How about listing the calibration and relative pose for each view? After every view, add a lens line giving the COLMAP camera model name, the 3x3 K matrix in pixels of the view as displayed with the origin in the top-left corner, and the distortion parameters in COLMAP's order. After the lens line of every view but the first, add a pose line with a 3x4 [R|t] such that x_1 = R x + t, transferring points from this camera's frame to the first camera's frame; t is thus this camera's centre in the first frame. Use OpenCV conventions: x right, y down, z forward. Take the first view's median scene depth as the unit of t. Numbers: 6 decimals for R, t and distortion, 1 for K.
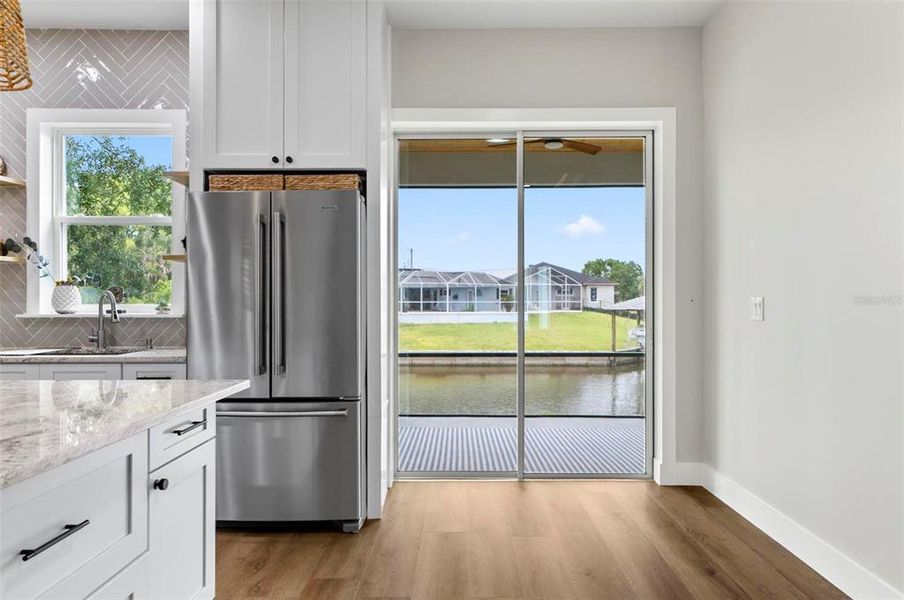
lens RADIAL K [[571.3, 0, 452.0], [0, 571.3, 300.0], [0, 0, 1]] dist [0.002732, 0.001864]
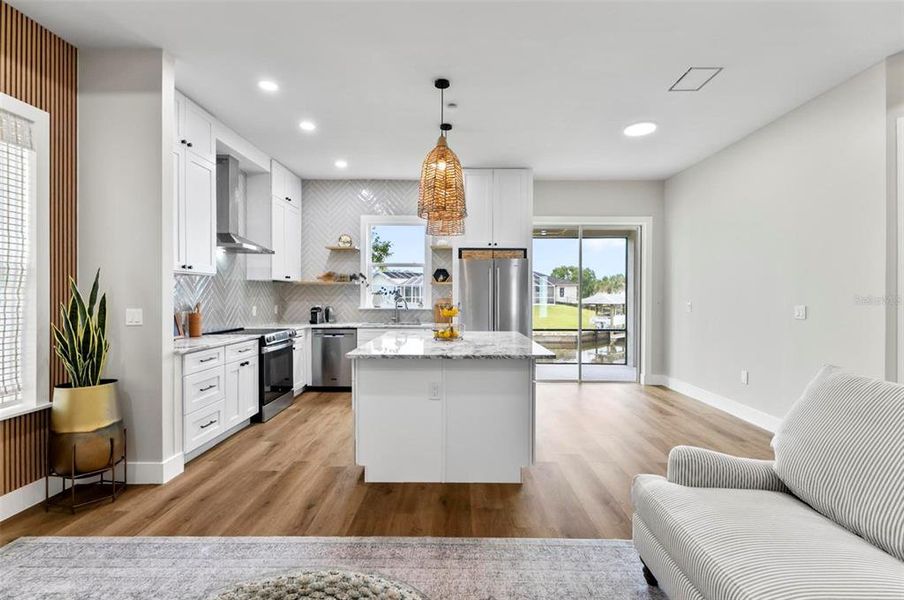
lens RADIAL K [[426.5, 0, 452.0], [0, 426.5, 300.0], [0, 0, 1]] dist [-0.001622, 0.000081]
pose [[0.999988, 0.004812, 0.001216, -0.388620], [-0.004825, 0.999929, 0.010889, -0.024186], [-0.001164, -0.010895, 0.999940, -0.664566]]
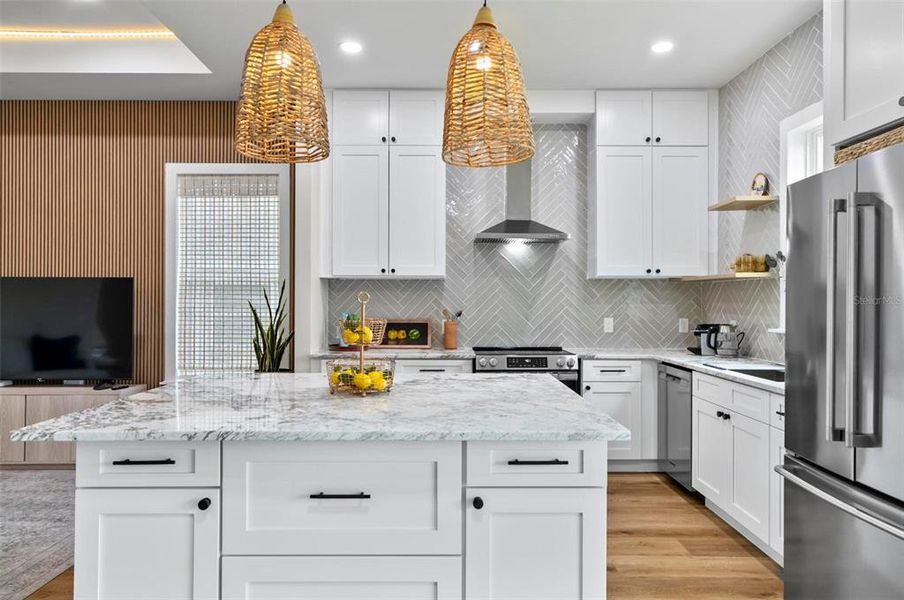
lens RADIAL K [[584.8, 0, 452.0], [0, 584.8, 300.0], [0, 0, 1]] dist [-0.005769, -0.000406]
pose [[0.017944, 0.001183, -0.999838, 0.256873], [-0.002253, 0.999997, 0.001143, -0.025342], [0.999836, 0.002232, 0.017947, 0.414742]]
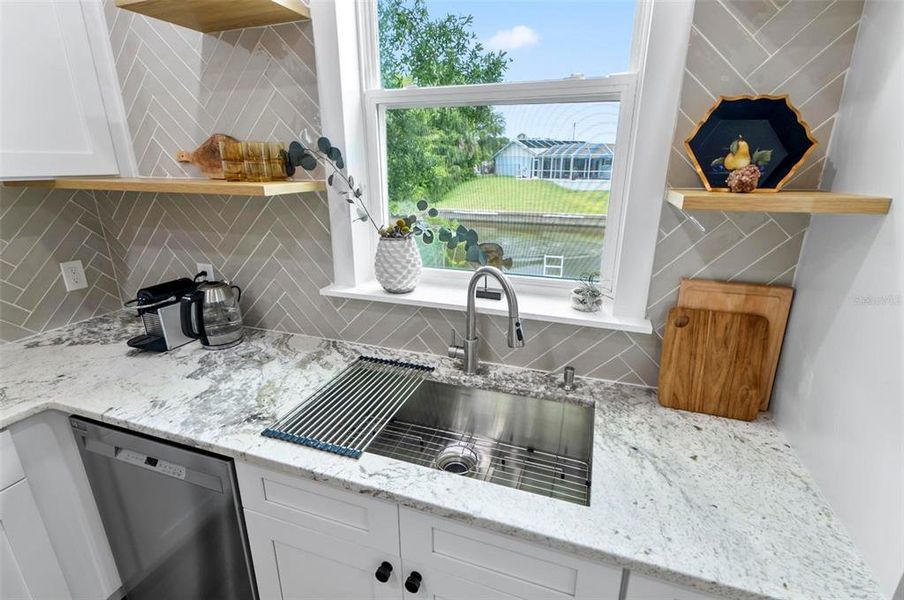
lens RADIAL K [[412.6, 0, 452.0], [0, 412.6, 300.0], [0, 0, 1]] dist [0.002610, 0.000363]
pose [[0.949952, 0.100777, -0.295696, -0.514915], [-0.004195, 0.950568, 0.310488, -0.087379], [0.312369, -0.293708, 0.903416, 0.667933]]
